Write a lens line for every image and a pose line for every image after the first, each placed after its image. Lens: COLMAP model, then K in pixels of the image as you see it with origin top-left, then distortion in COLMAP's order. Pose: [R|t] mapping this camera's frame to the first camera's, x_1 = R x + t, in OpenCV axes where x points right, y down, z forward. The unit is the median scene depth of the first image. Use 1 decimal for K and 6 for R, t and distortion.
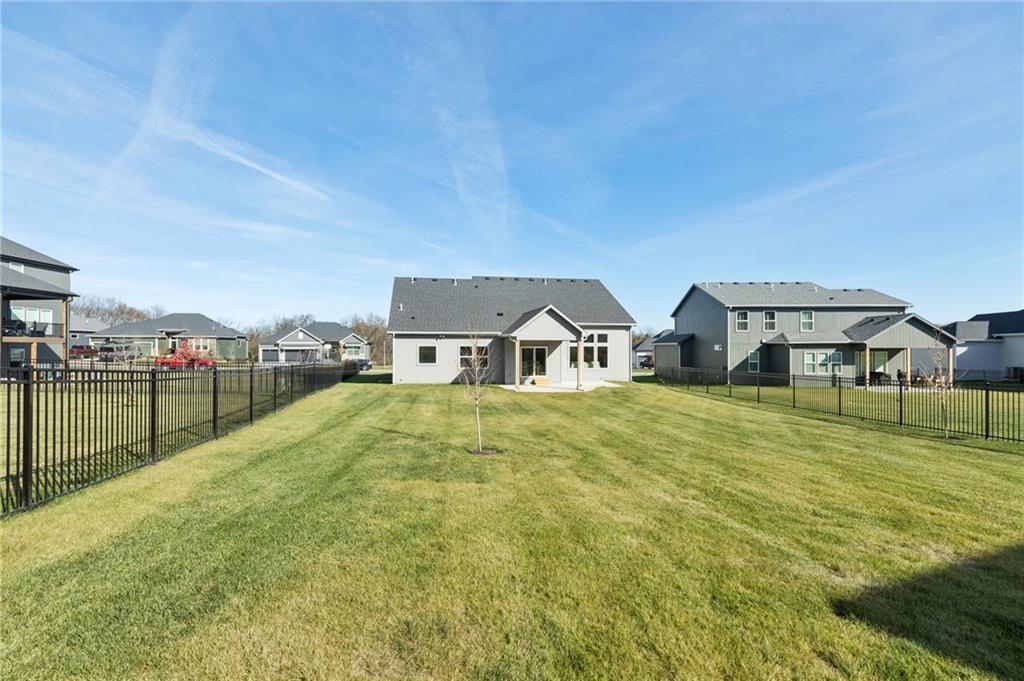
lens RADIAL K [[465.8, 0, 510.3], [0, 465.8, 342.8], [0, 0, 1]] dist [-0.001649, -0.000028]
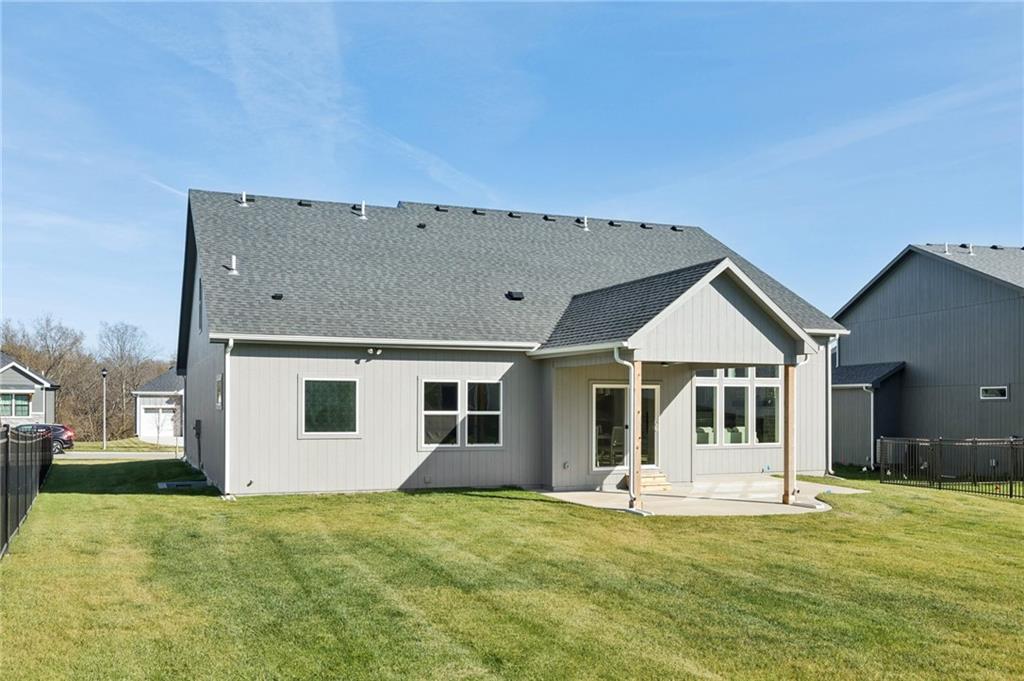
lens RADIAL K [[893.7, 0, 513.3], [0, 893.7, 341.6], [0, 0, 1]] dist [0.018836, 0.017395]
pose [[0.978633, 0.017796, 0.204842, -0.176969], [-0.005611, 0.998188, -0.059910, 0.016825], [-0.205537, 0.057481, 0.976960, 0.336427]]
